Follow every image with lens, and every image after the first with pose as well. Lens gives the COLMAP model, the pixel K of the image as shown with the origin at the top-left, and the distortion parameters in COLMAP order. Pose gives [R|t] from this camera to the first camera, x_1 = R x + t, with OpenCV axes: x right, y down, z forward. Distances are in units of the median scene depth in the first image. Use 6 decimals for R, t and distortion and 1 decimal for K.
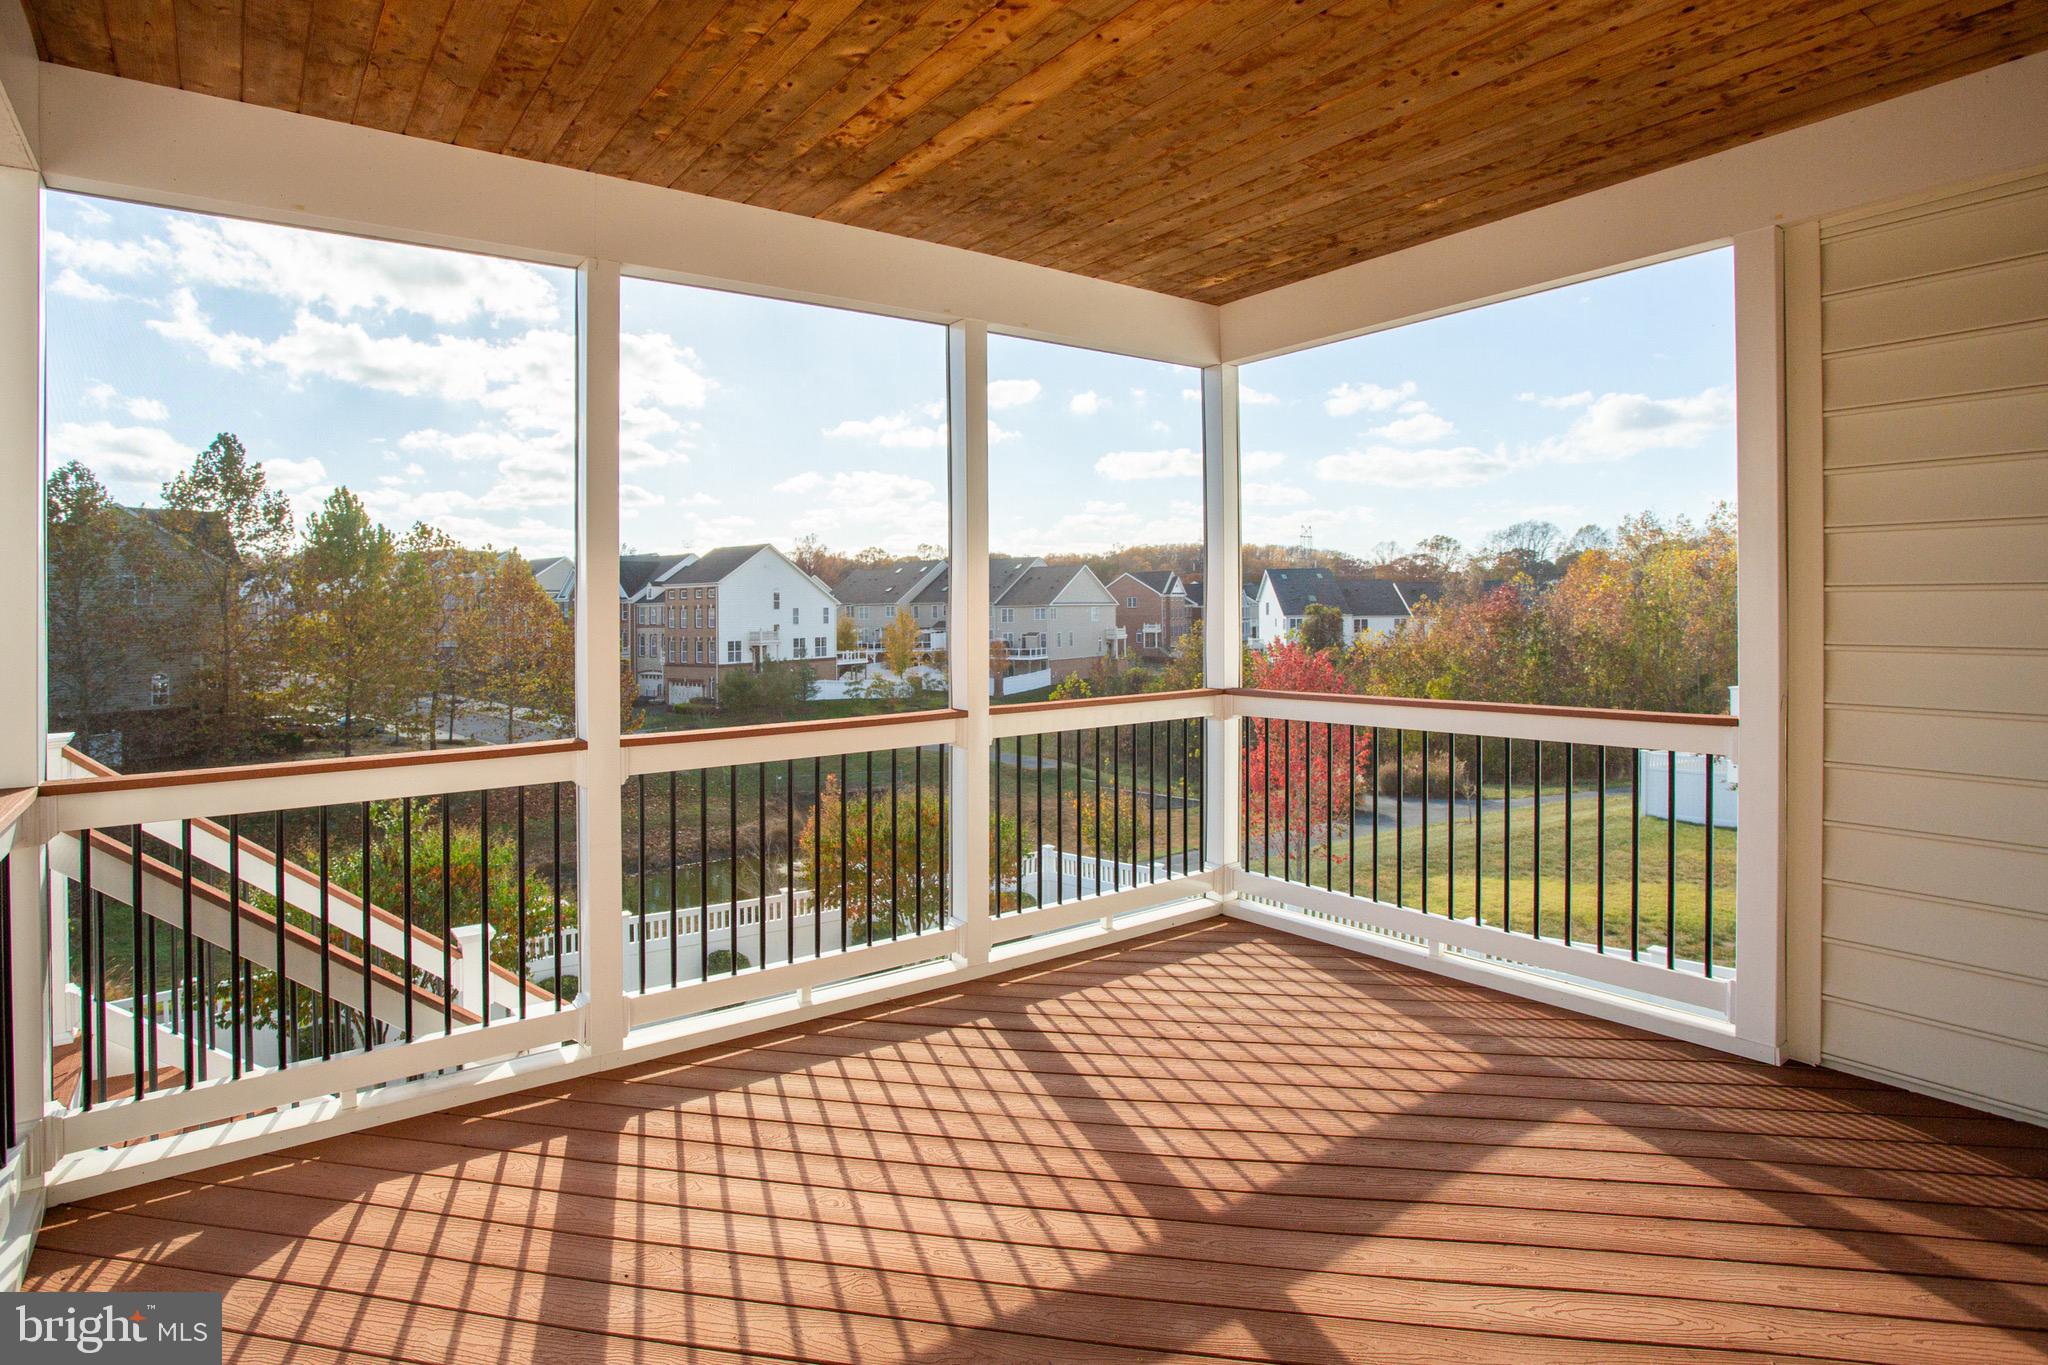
lens RADIAL K [[1038.3, 0, 1022.4], [0, 1038.3, 612.4], [0, 0, 1]] dist [-0.048451, 0.027011]
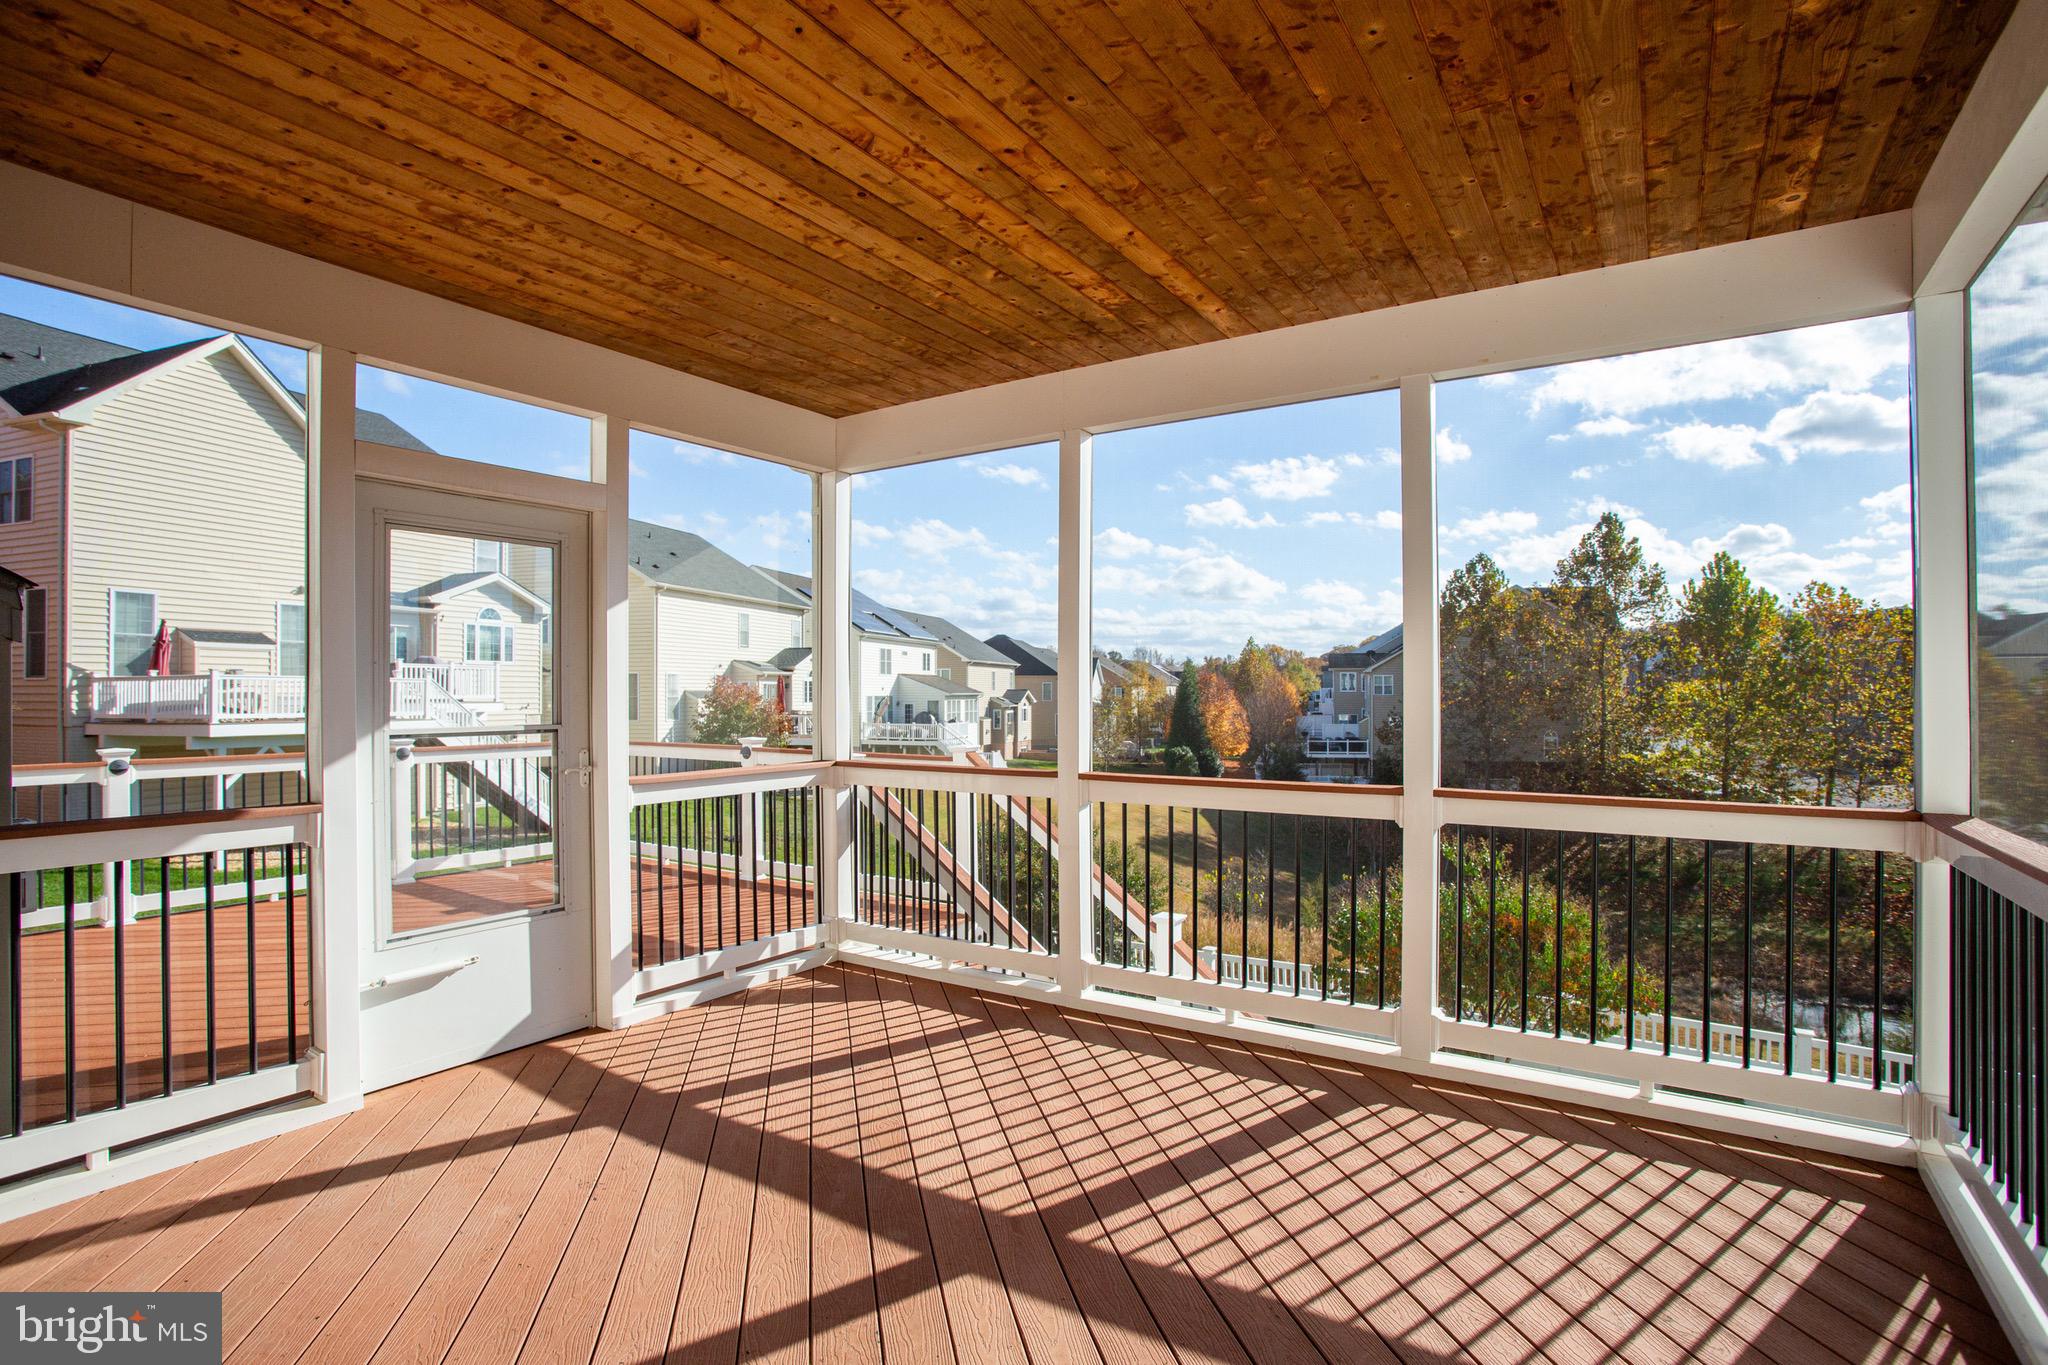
lens RADIAL K [[1030.4, 0, 1024.0], [0, 1030.4, 682.5], [0, 0, 1]] dist [-0.001669, 0.000183]
pose [[0.386470, 0.010115, -0.922247, 0.873469], [-0.008028, 0.999939, 0.007603, -0.008677], [0.922267, 0.004466, 0.386528, 0.395253]]
